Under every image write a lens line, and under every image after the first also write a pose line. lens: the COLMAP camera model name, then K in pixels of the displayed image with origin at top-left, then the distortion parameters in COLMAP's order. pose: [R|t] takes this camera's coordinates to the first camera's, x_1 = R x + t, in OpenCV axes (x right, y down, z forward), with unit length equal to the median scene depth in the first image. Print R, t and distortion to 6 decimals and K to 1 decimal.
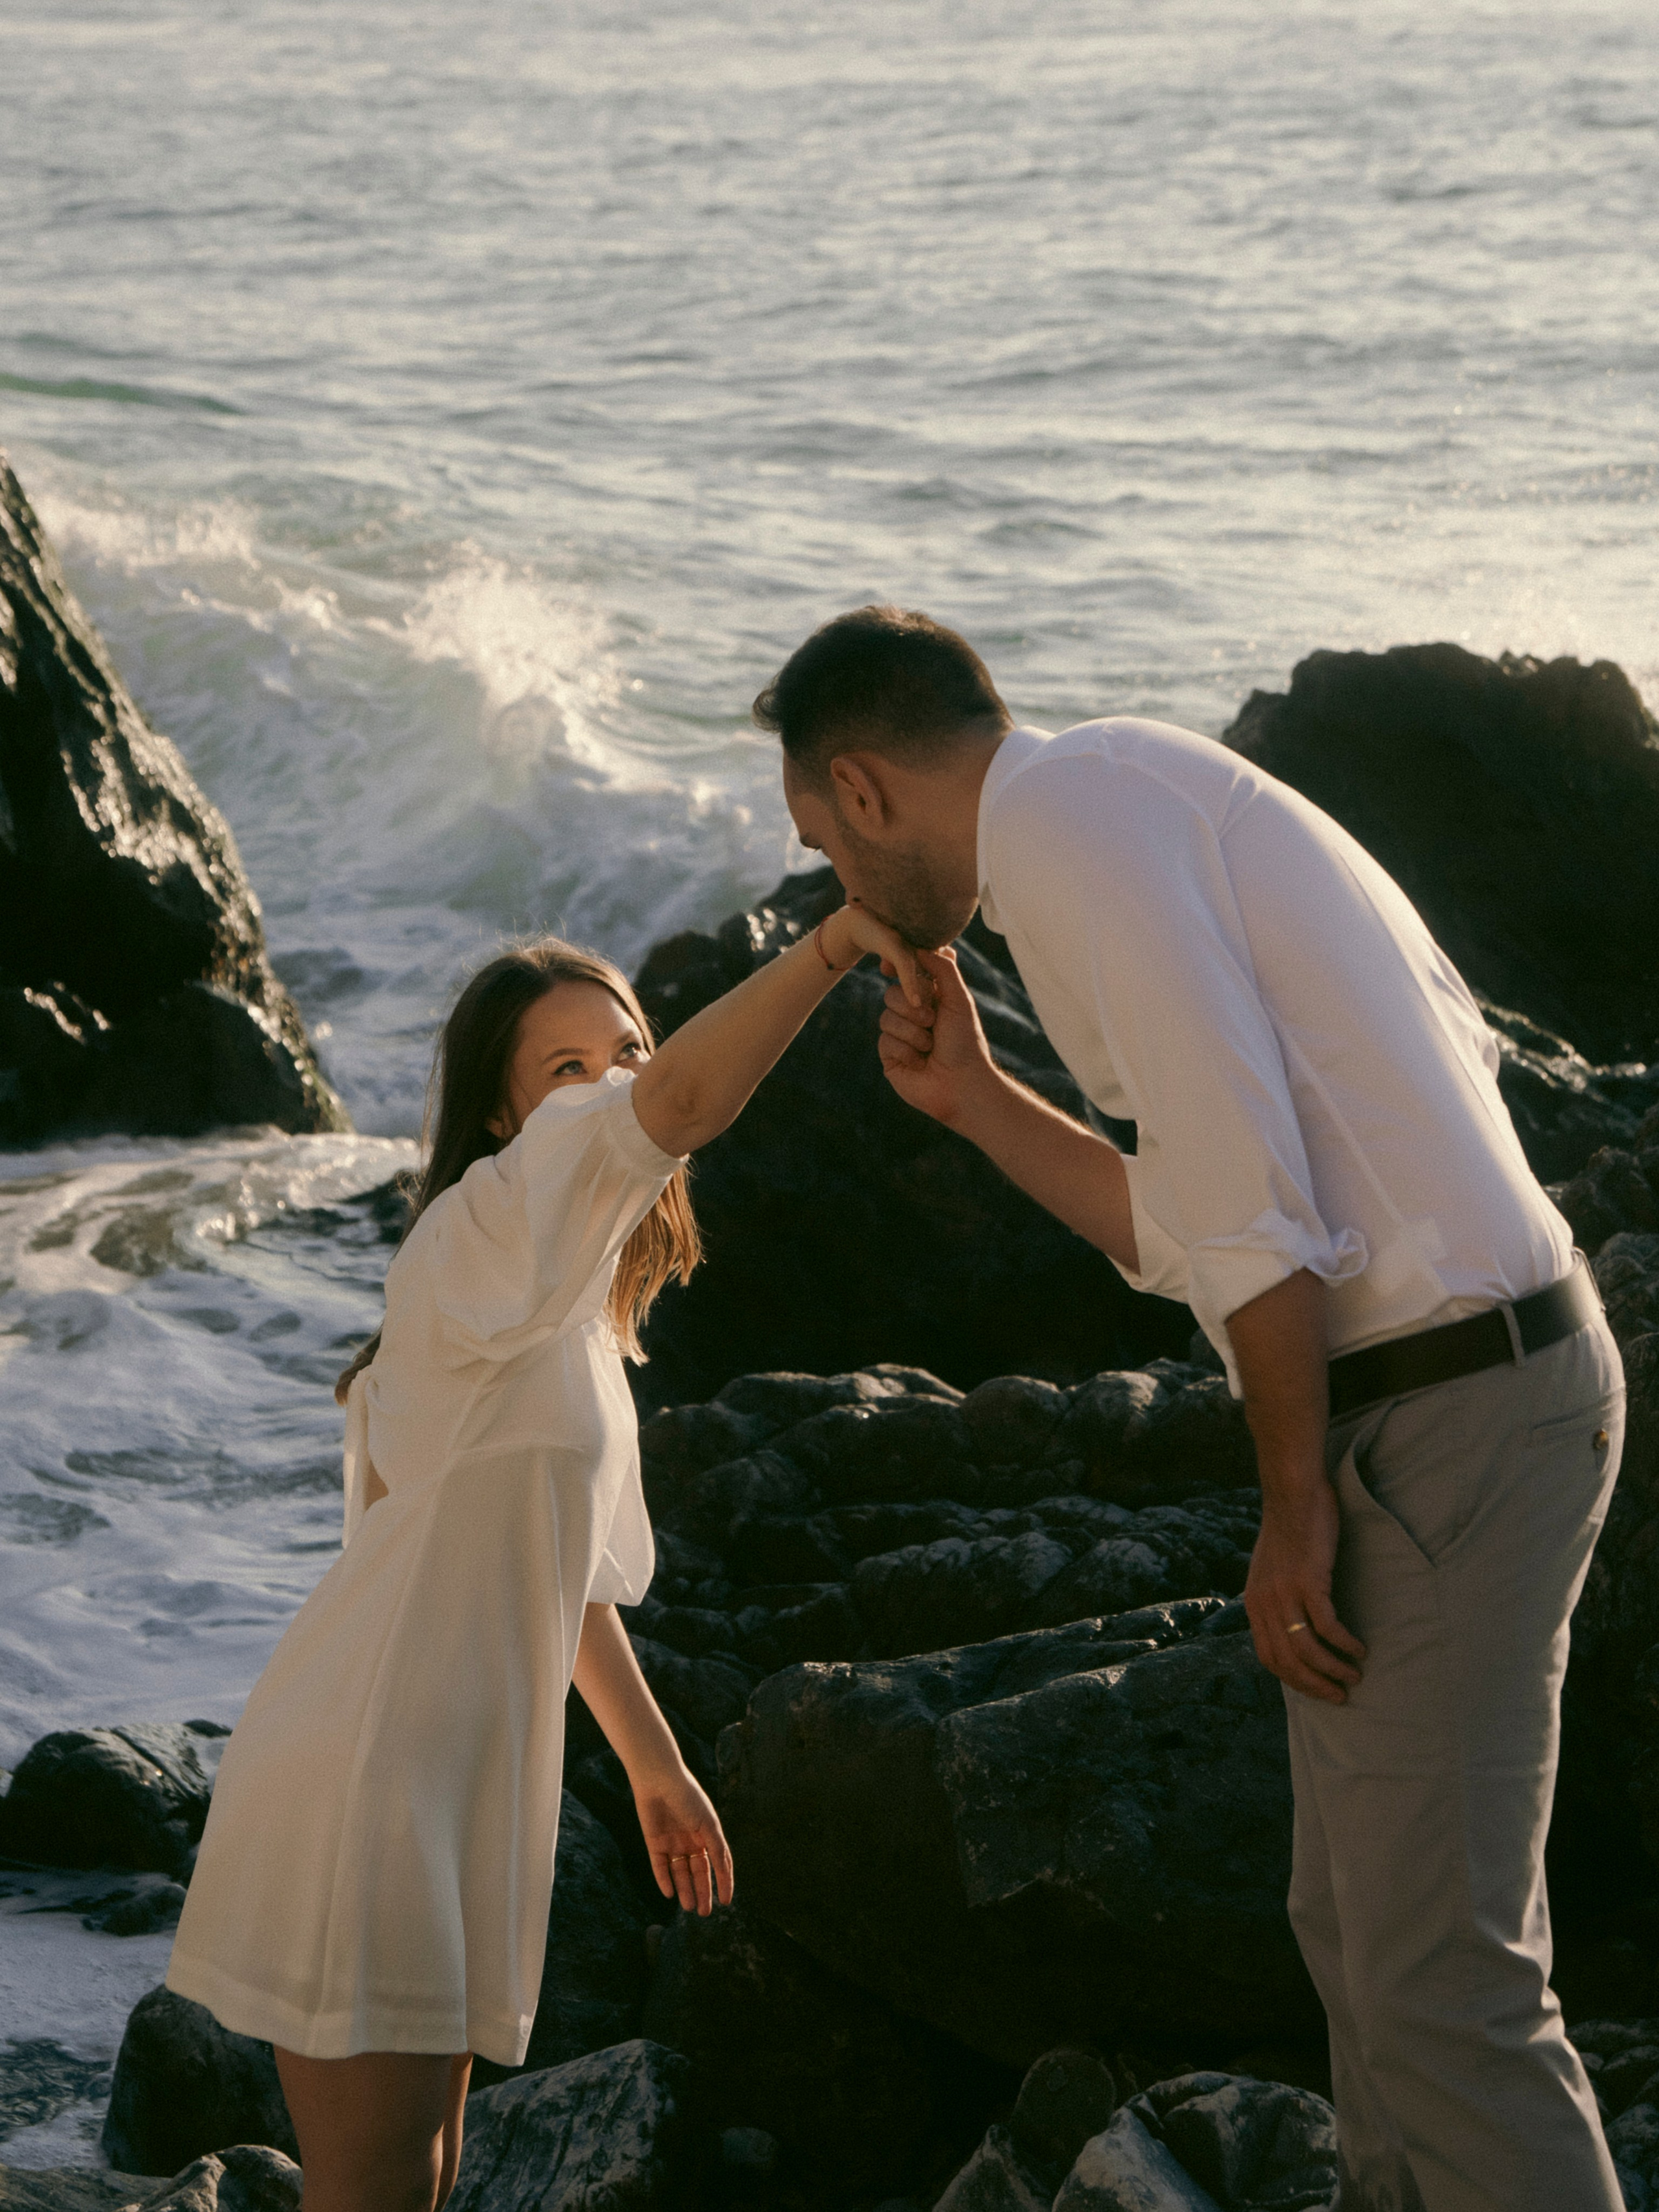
lens RADIAL K [[5495.6, 0, 802.7], [0, 5495.6, 1011.7], [0, 0, 1]] dist [0.615251, 0.000000]
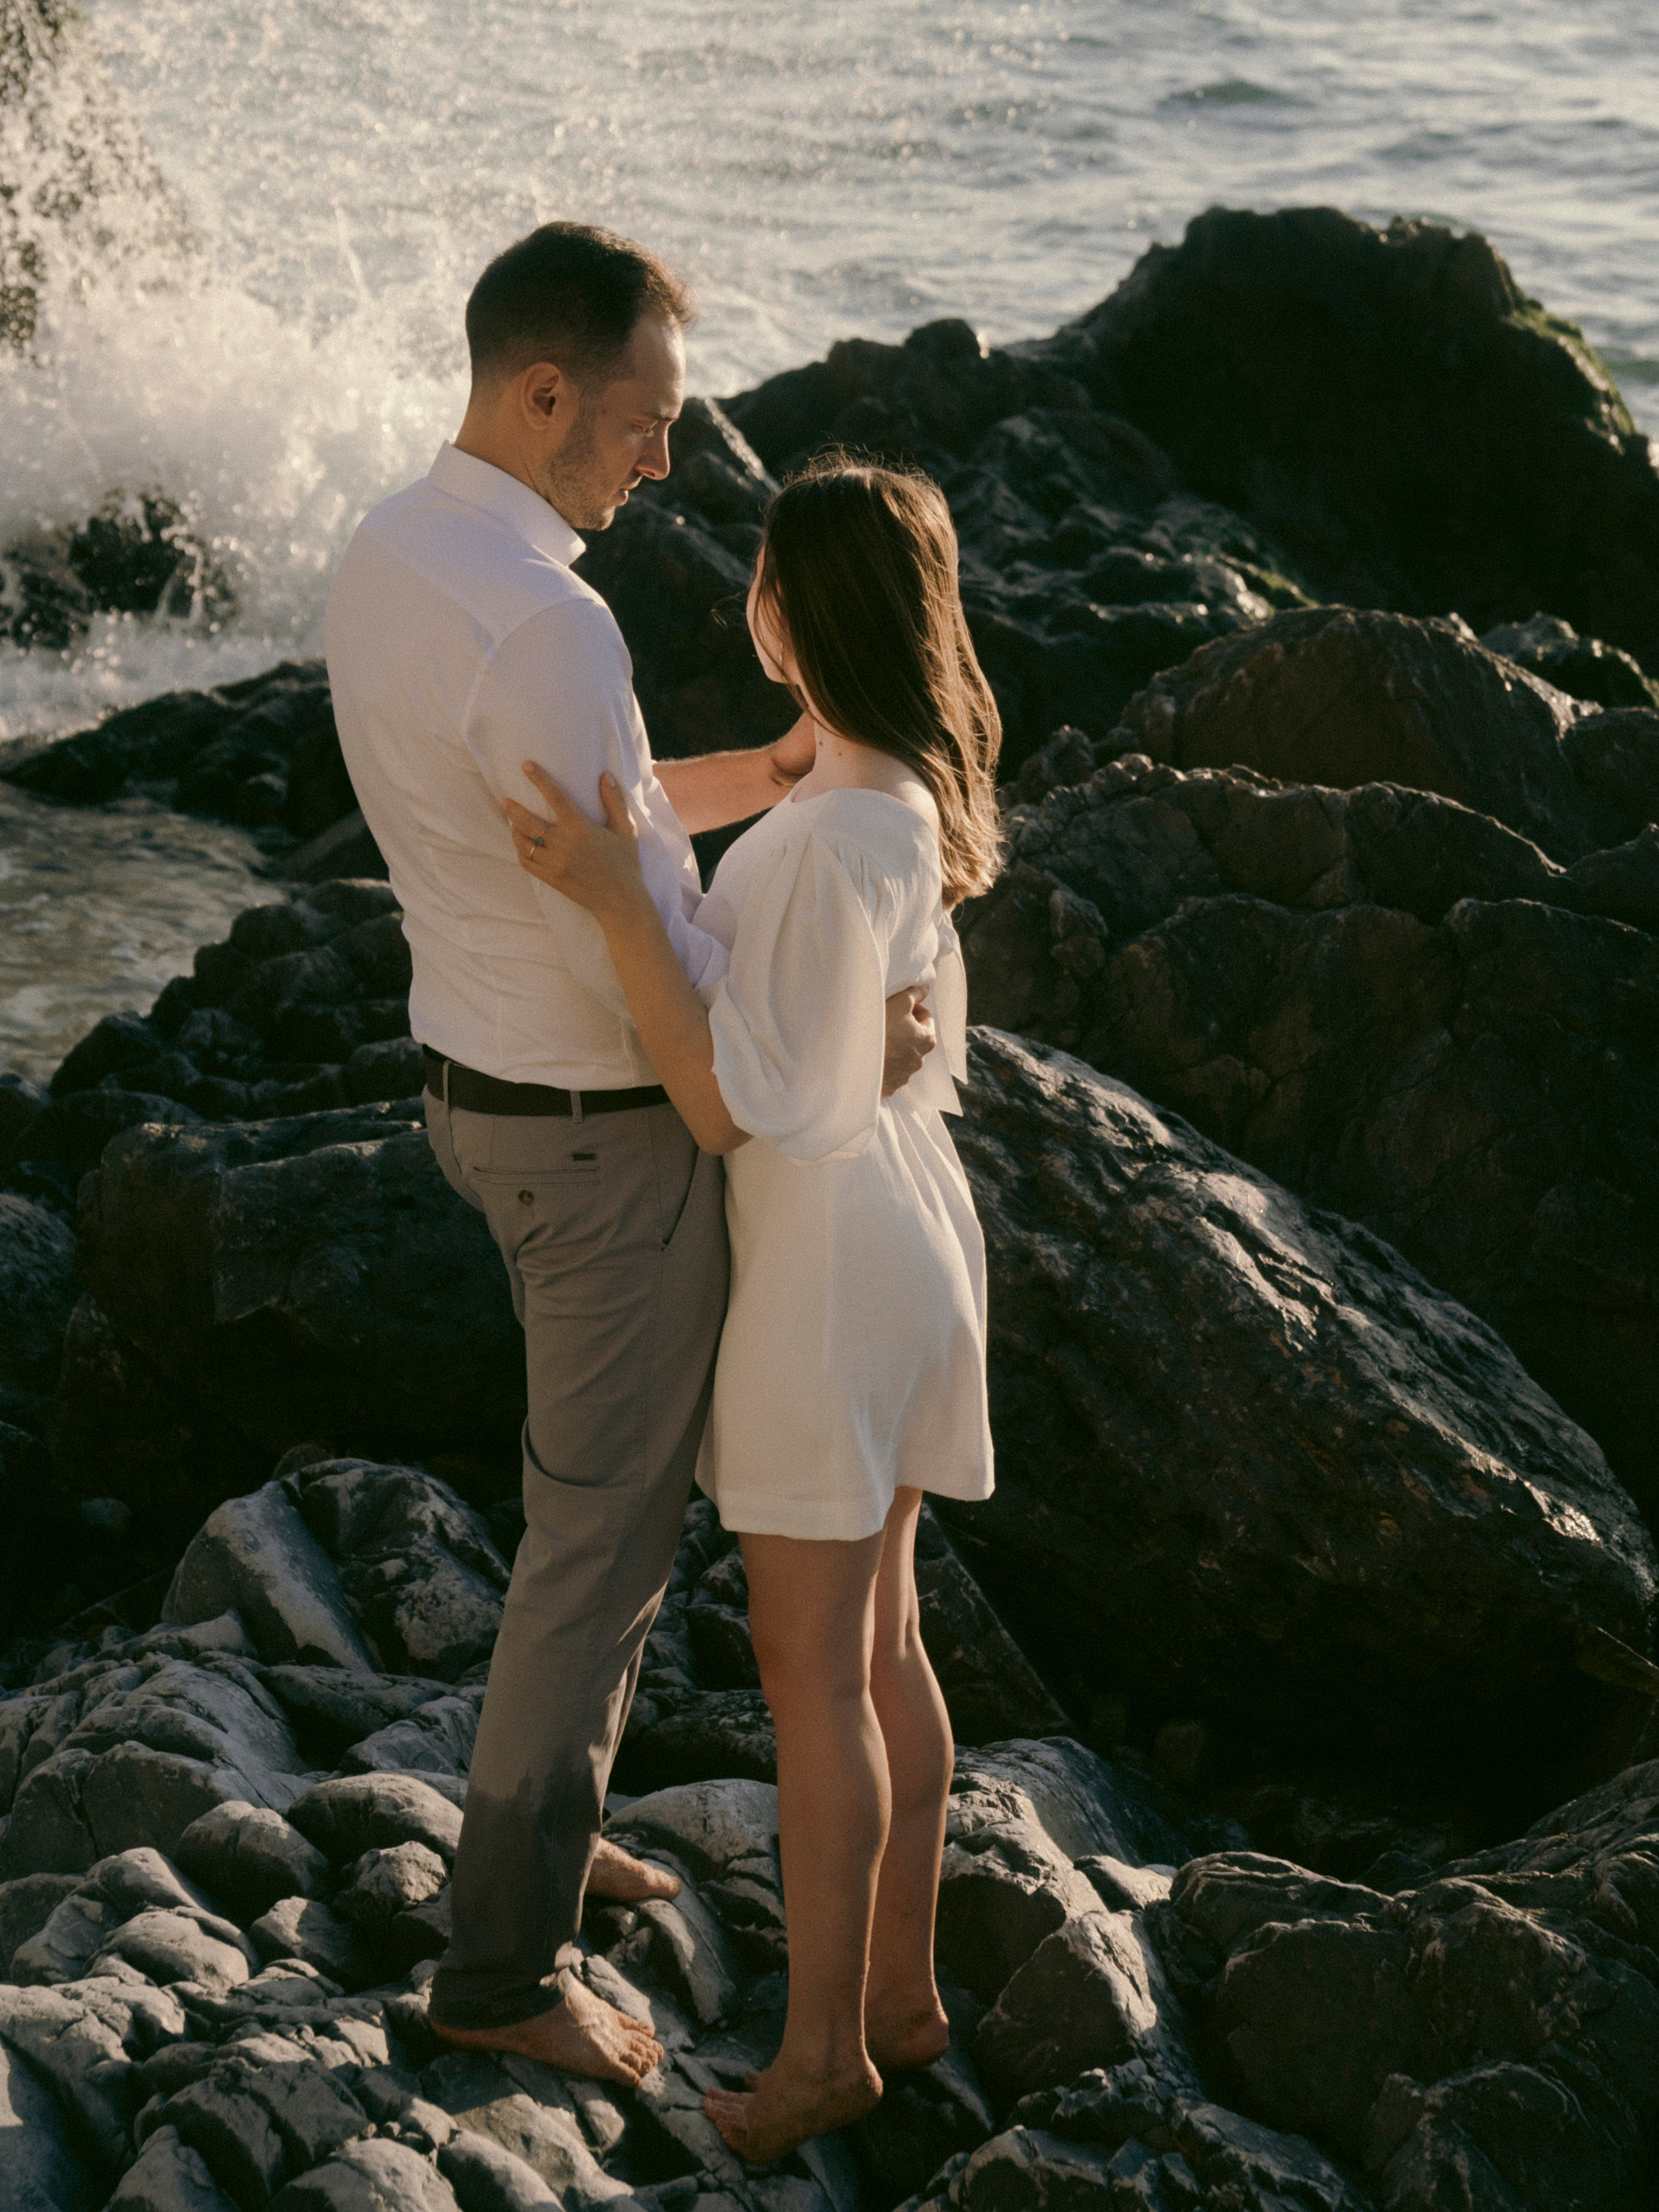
lens RADIAL K [[6059.8, 0, 867.5], [0, 6059.8, 970.1], [0, 0, 1]] dist [0.678614, 0.000000]
pose [[0.994604, 0.066922, -0.079268, 0.214925], [-0.059961, 0.994388, 0.087159, -0.033087], [0.084656, -0.081936, 0.993036, -0.244433]]
